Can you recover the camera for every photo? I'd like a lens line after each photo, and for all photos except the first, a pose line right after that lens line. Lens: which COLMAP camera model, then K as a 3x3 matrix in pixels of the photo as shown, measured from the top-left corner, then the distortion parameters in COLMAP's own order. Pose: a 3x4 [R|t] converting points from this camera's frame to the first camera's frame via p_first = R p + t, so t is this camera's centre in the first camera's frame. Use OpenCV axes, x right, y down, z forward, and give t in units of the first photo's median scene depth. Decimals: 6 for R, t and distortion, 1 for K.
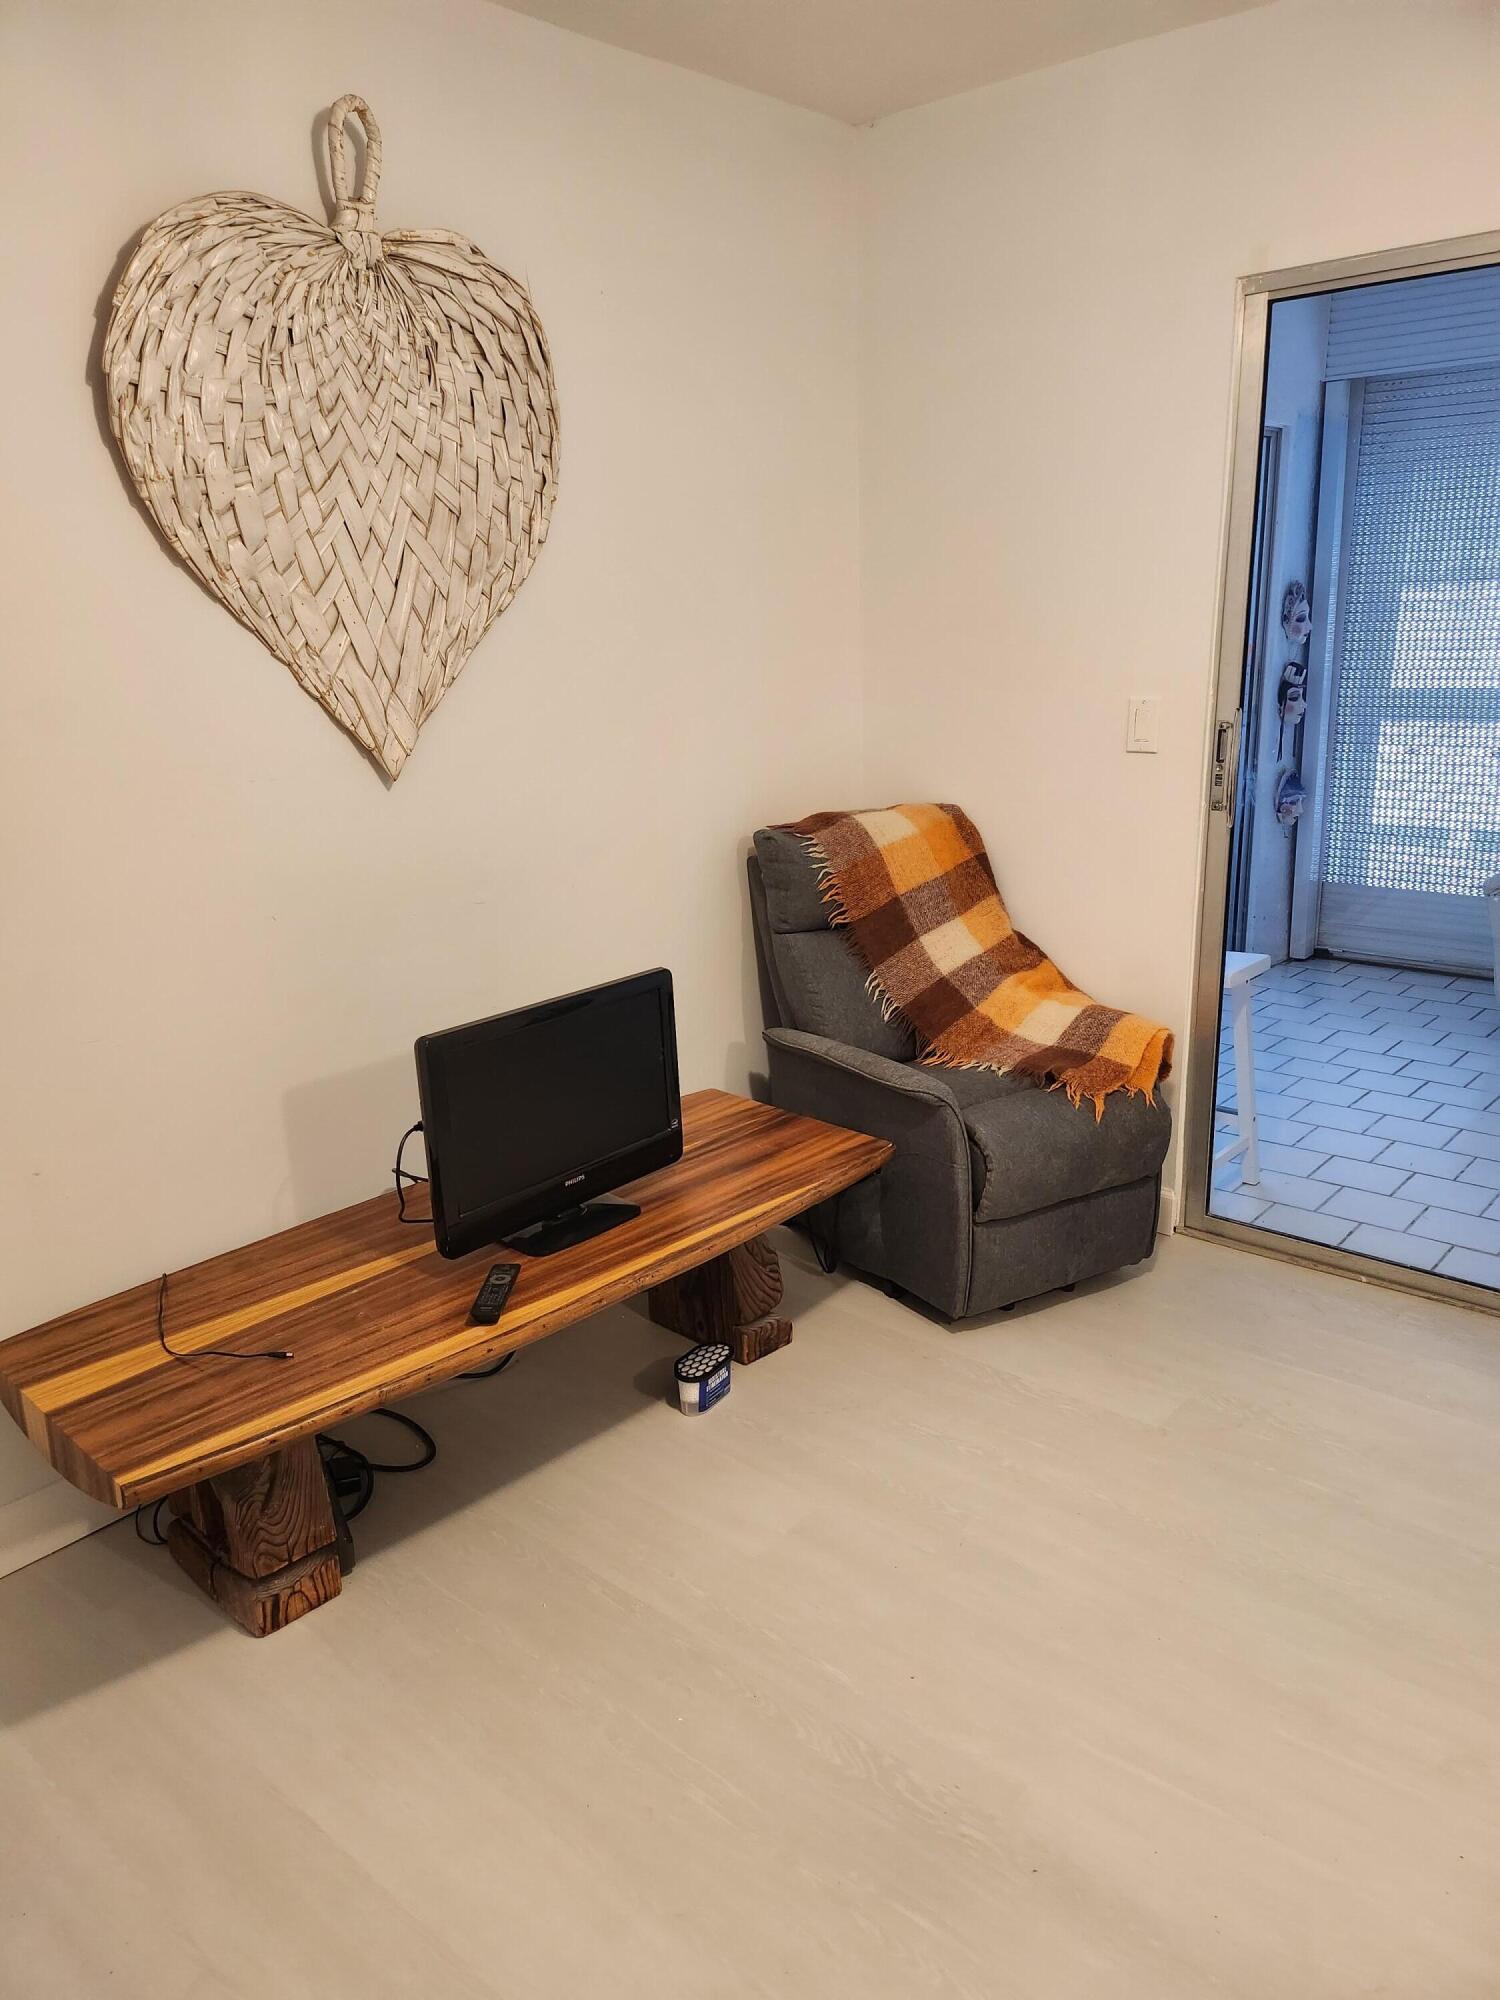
lens RADIAL K [[1467.3, 0, 750.0], [0, 1467.3, 1000.0], [0, 0, 1]] dist [0.100557, 0.000356]
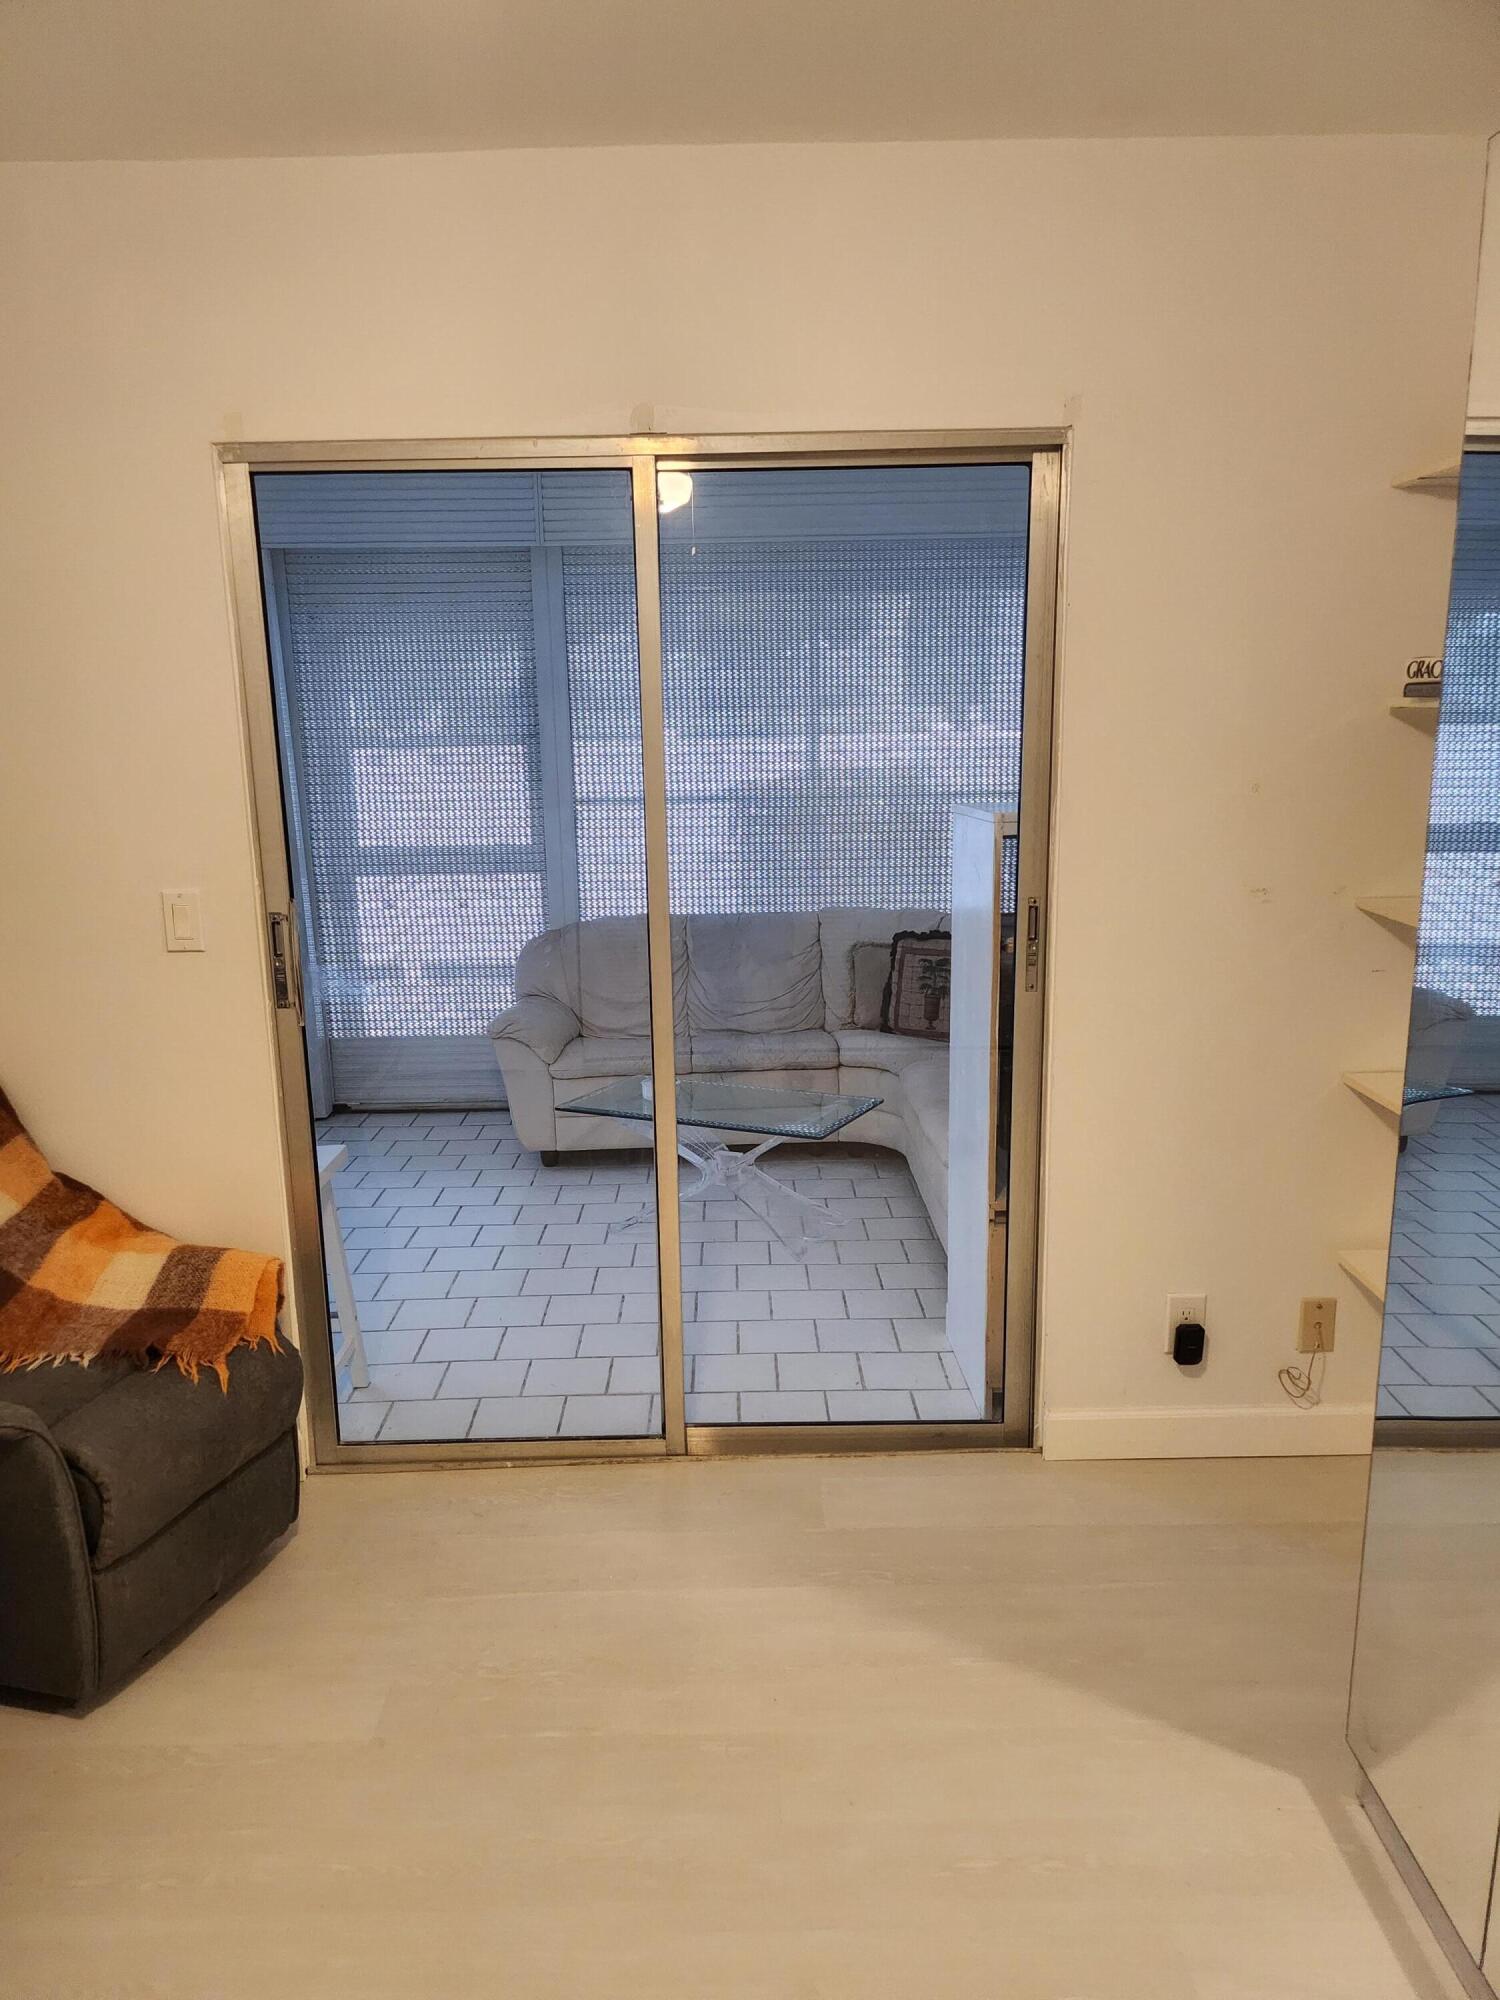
lens RADIAL K [[1430.2, 0, 750.0], [0, 1430.2, 1000.0], [0, 0, 1]] dist [0.051201, -0.052319]
pose [[0.750945, -0.122278, 0.648945, -0.043456], [0.173484, 0.984719, -0.015206, -0.068806], [-0.637170, 0.124000, 0.760683, 0.142764]]
